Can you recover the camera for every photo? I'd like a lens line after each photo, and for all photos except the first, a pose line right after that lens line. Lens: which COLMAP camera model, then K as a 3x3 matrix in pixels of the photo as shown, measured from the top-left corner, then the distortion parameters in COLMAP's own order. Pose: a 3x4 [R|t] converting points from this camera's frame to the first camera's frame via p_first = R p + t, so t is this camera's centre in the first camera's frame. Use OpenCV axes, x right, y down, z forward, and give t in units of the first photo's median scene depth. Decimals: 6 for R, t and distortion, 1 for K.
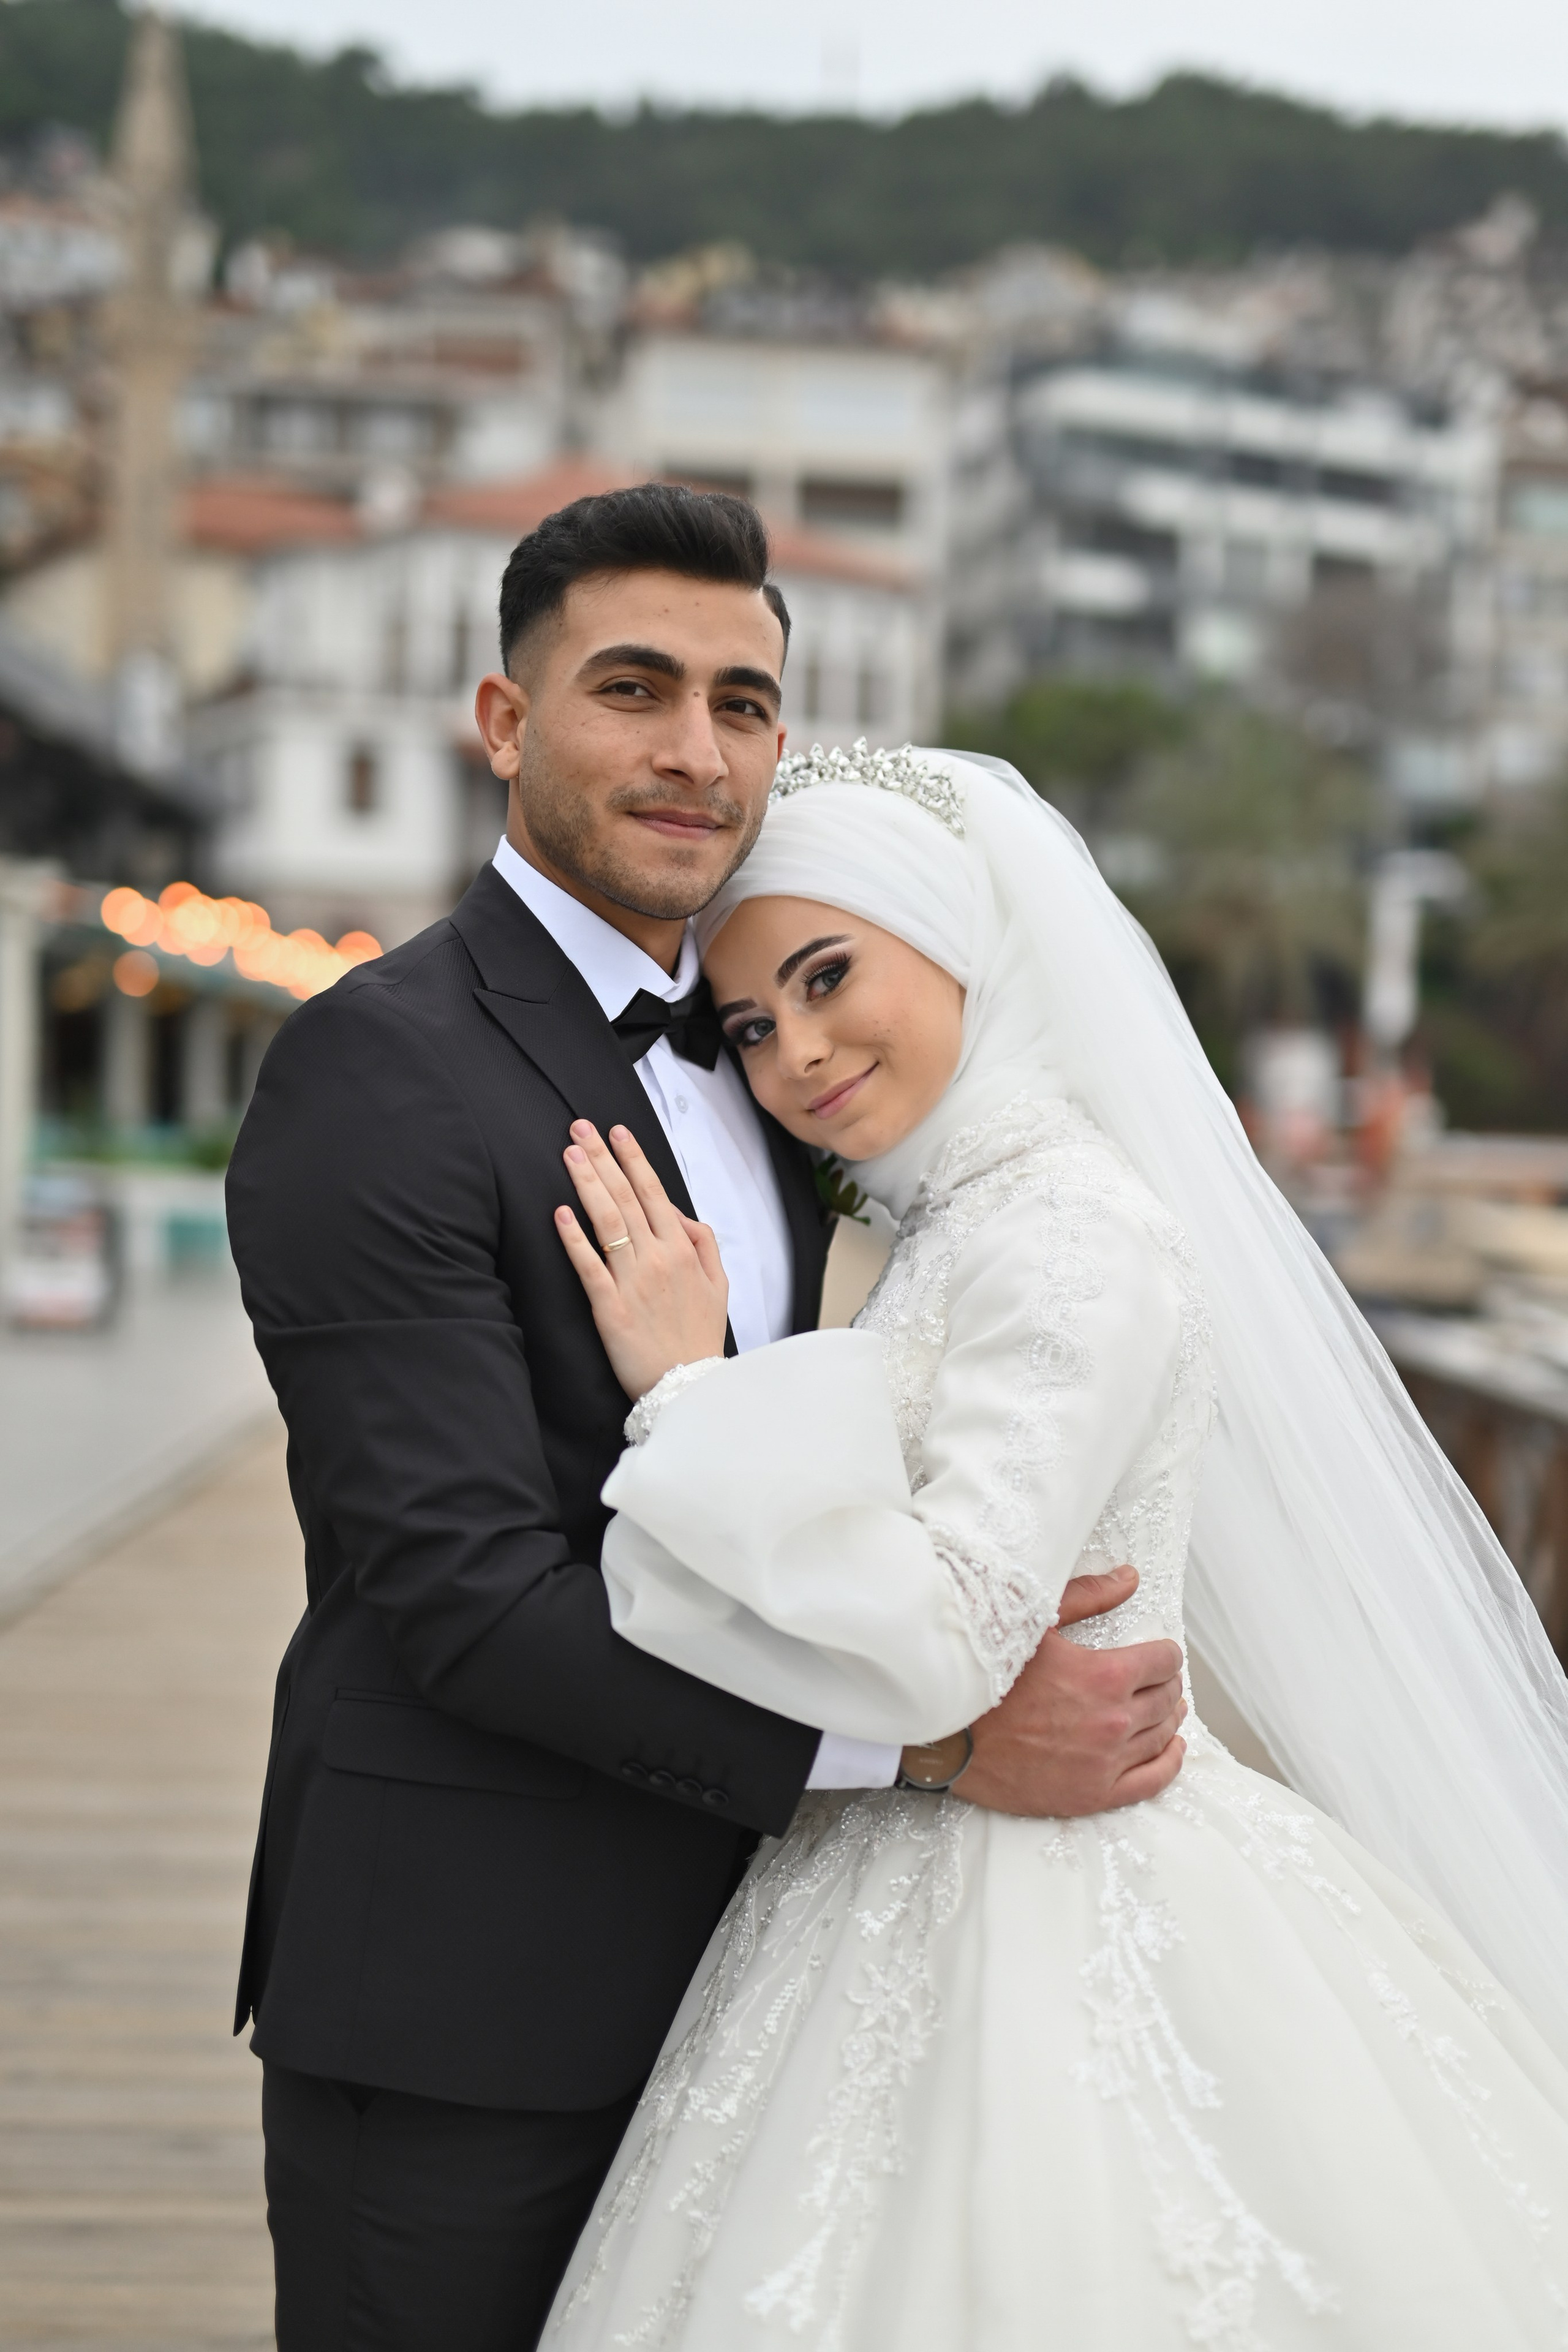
lens RADIAL K [[3399.5, 0, 784.0], [0, 3399.5, 1176.0], [0, 0, 1]] dist [-0.004766, 0.041827]
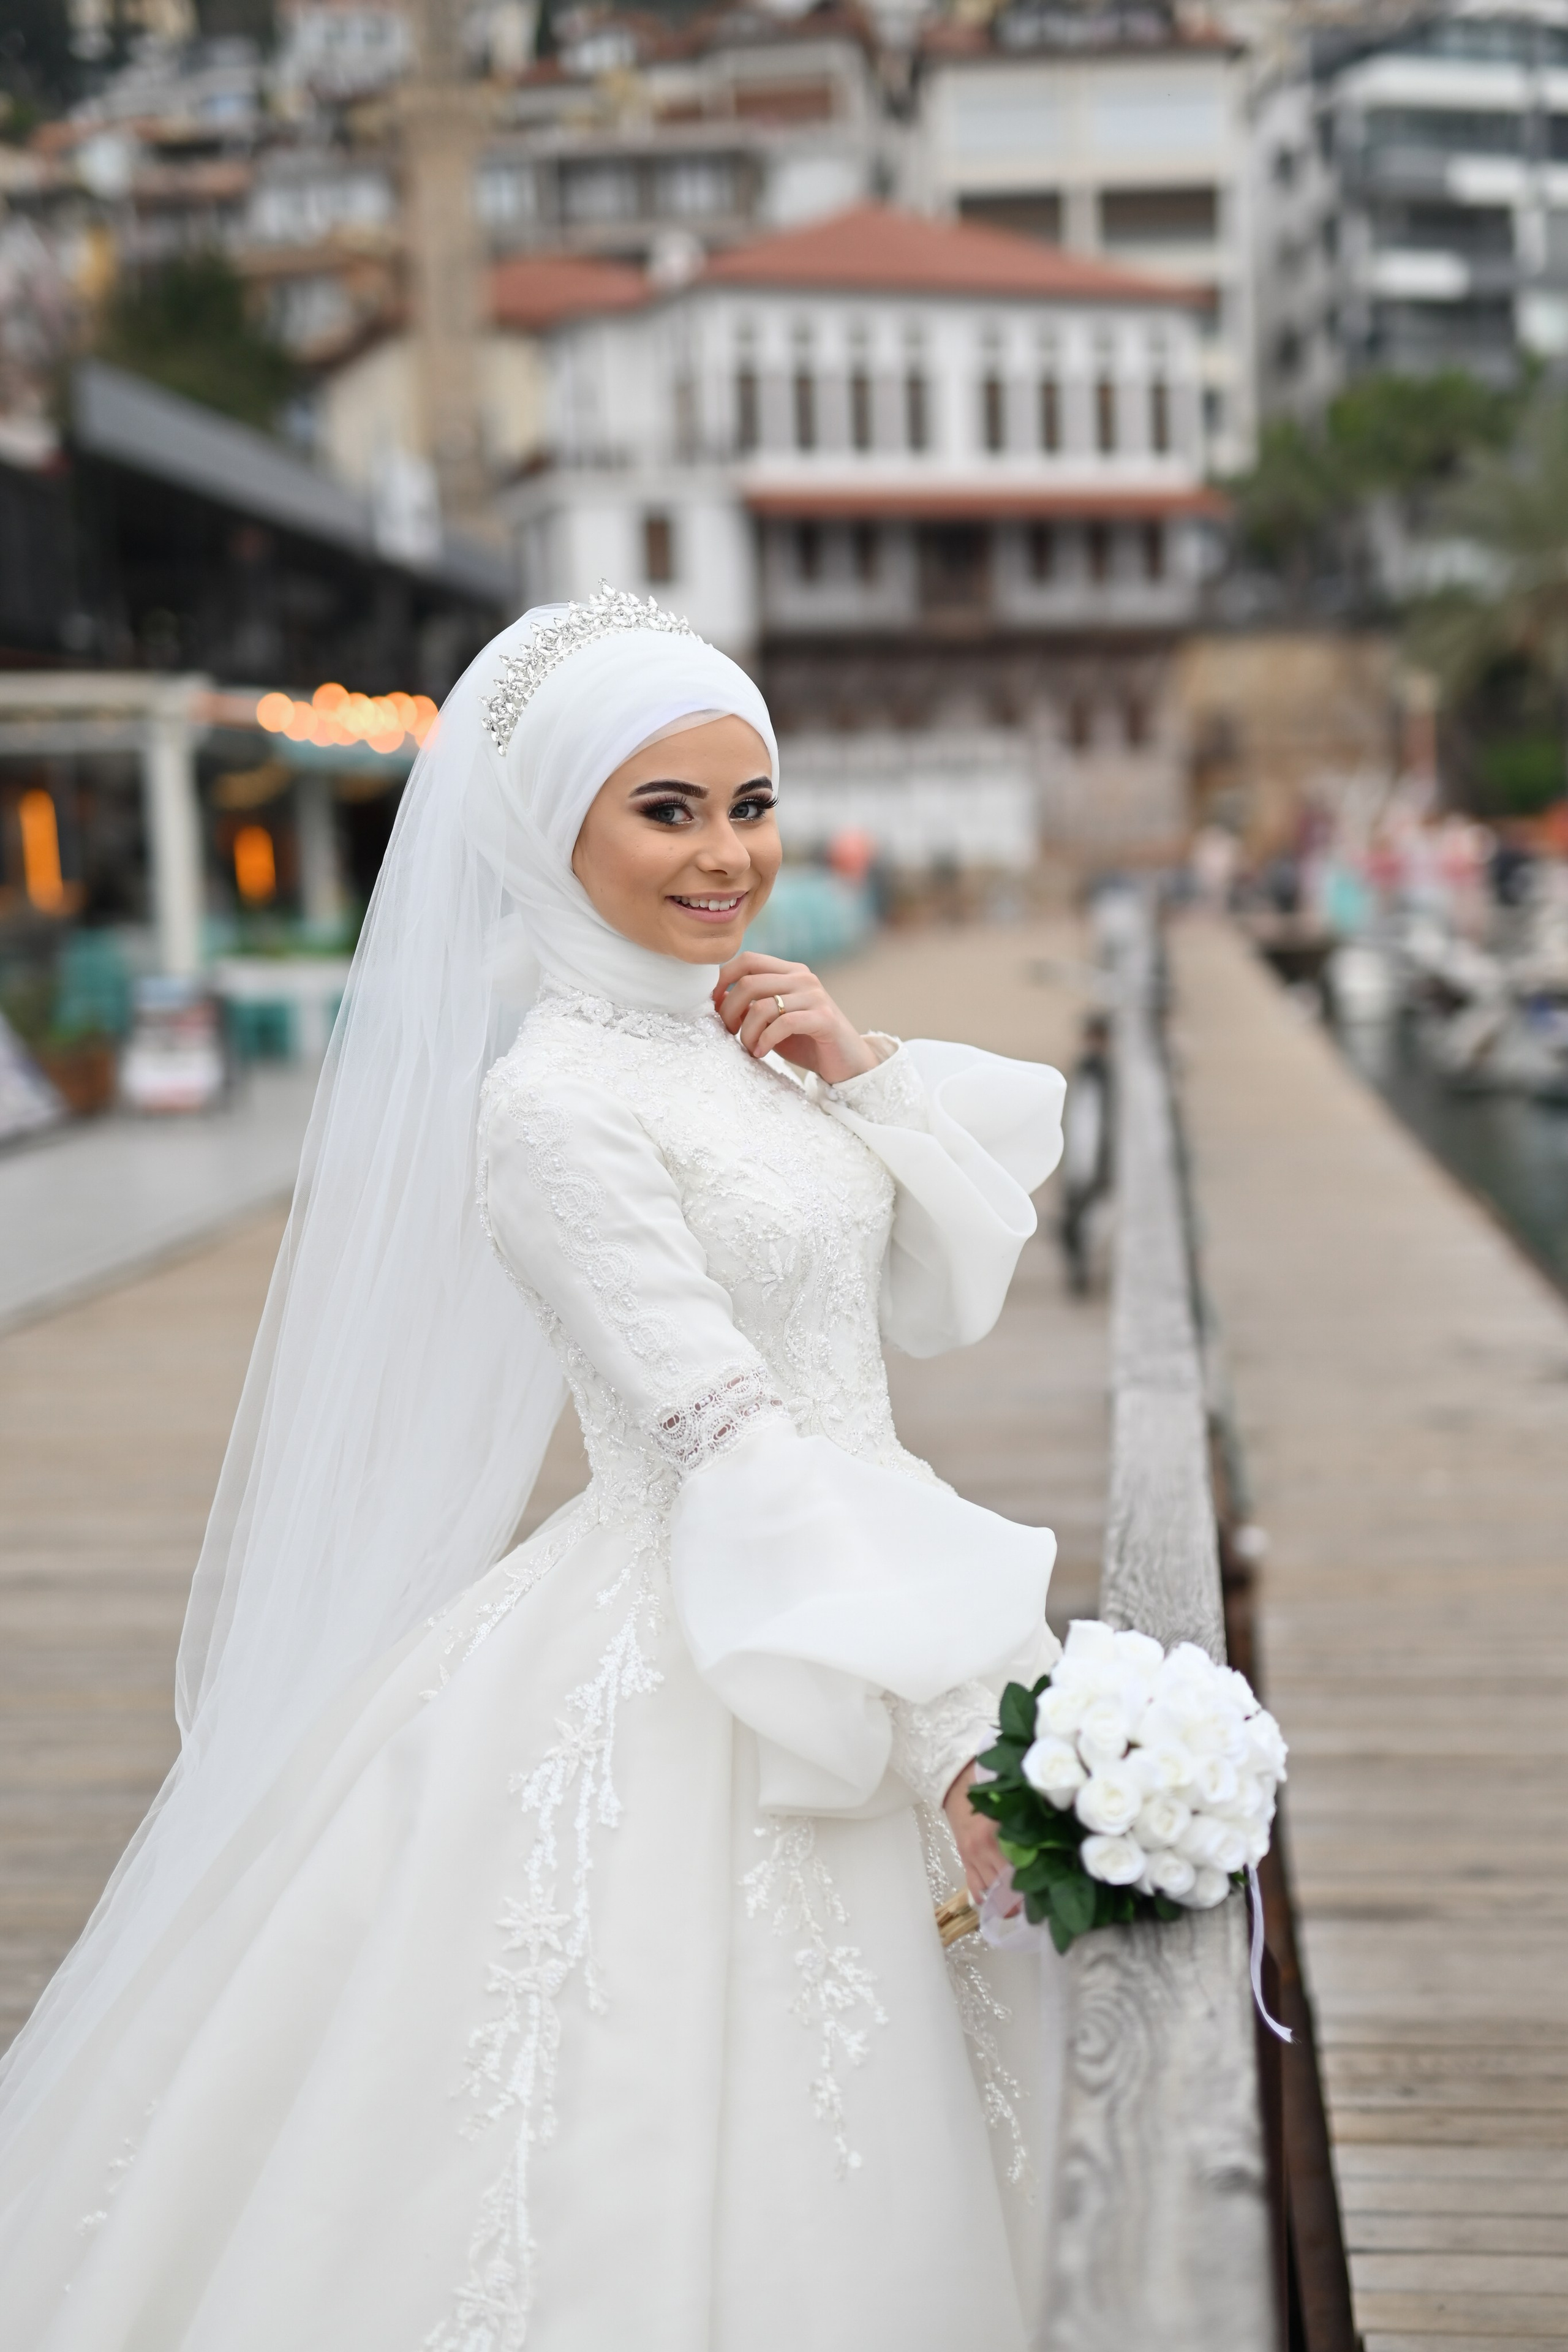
lens RADIAL K [[3399.5, 0, 784.0], [0, 3399.5, 1176.0], [0, 0, 1]] dist [-0.004766, 0.041827]
pose [[0.988496, -0.059764, -0.138937, 0.032019], [0.070142, 0.995005, 0.071036, -0.000085], [0.133998, -0.079964, 0.987750, -0.002649]]
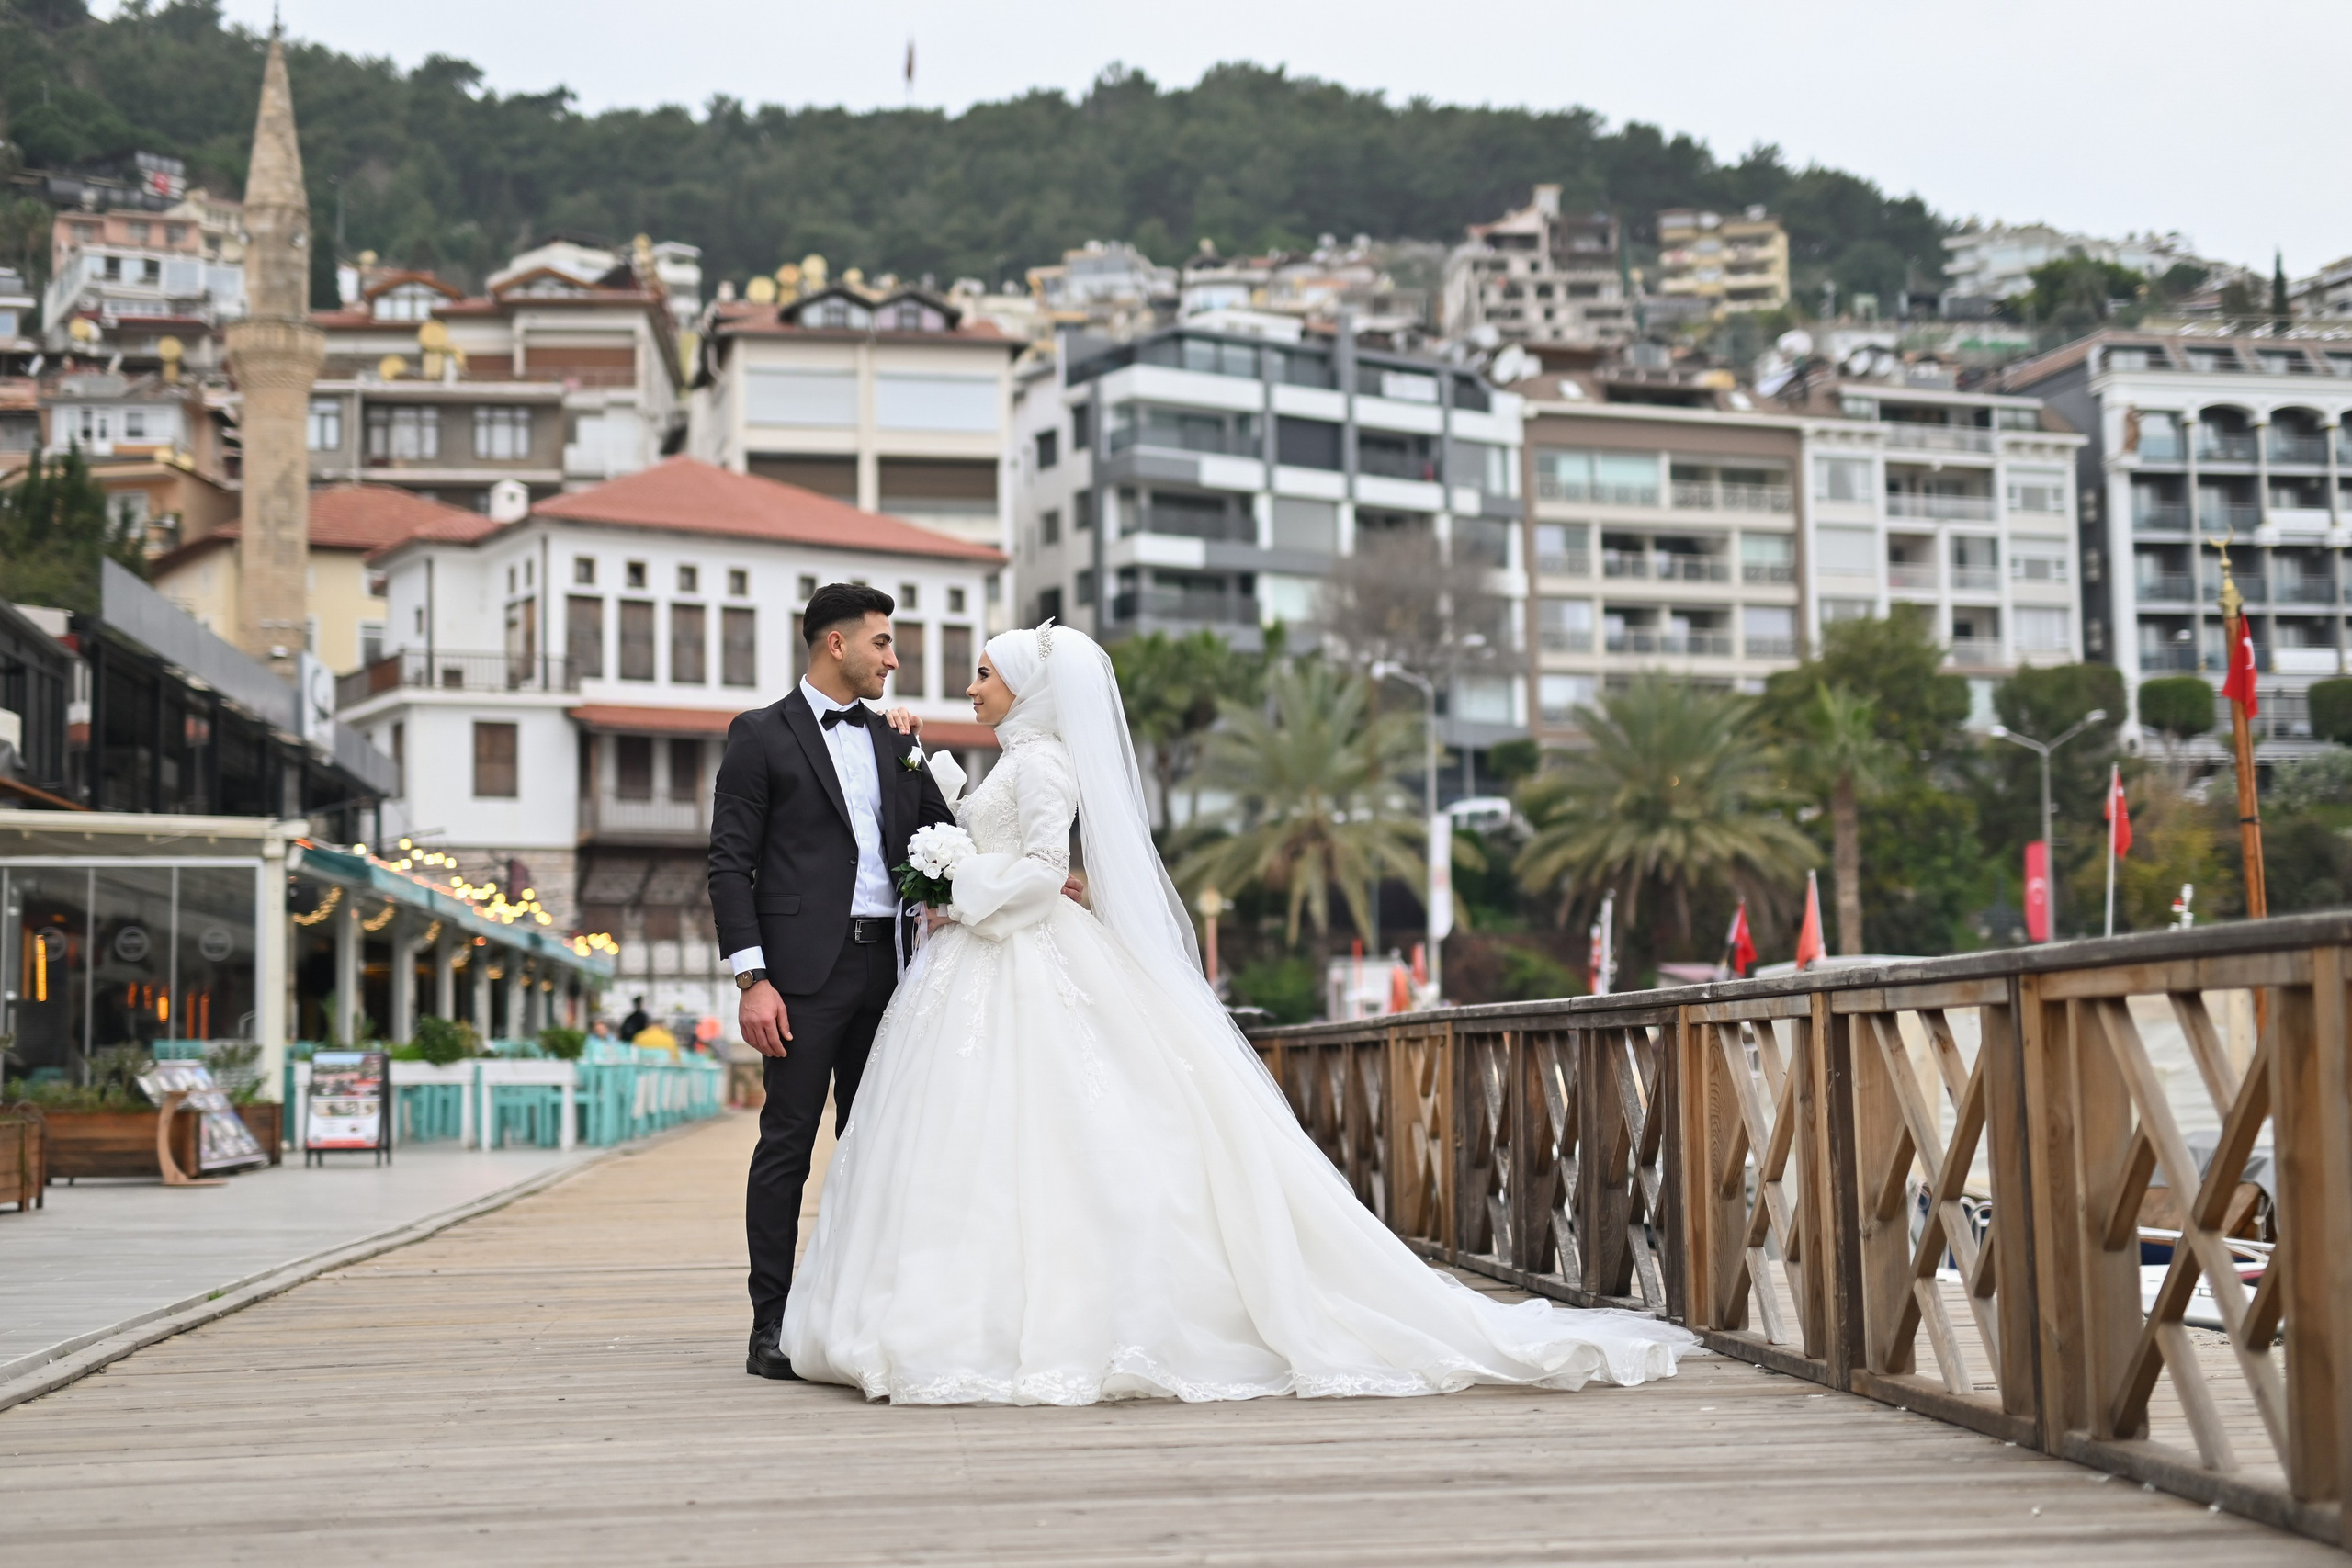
lens RADIAL K [[3506.8, 0, 1176.0], [0, 3506.8, 784.0], [0, 0, 1]] dist [-0.001978, 0.052914]
pose [[0.995748, -0.041589, 0.082194, -0.000327], [0.050059, 0.993333, -0.103842, 0.015403], [-0.077328, 0.107515, 0.991192, -0.097429]]
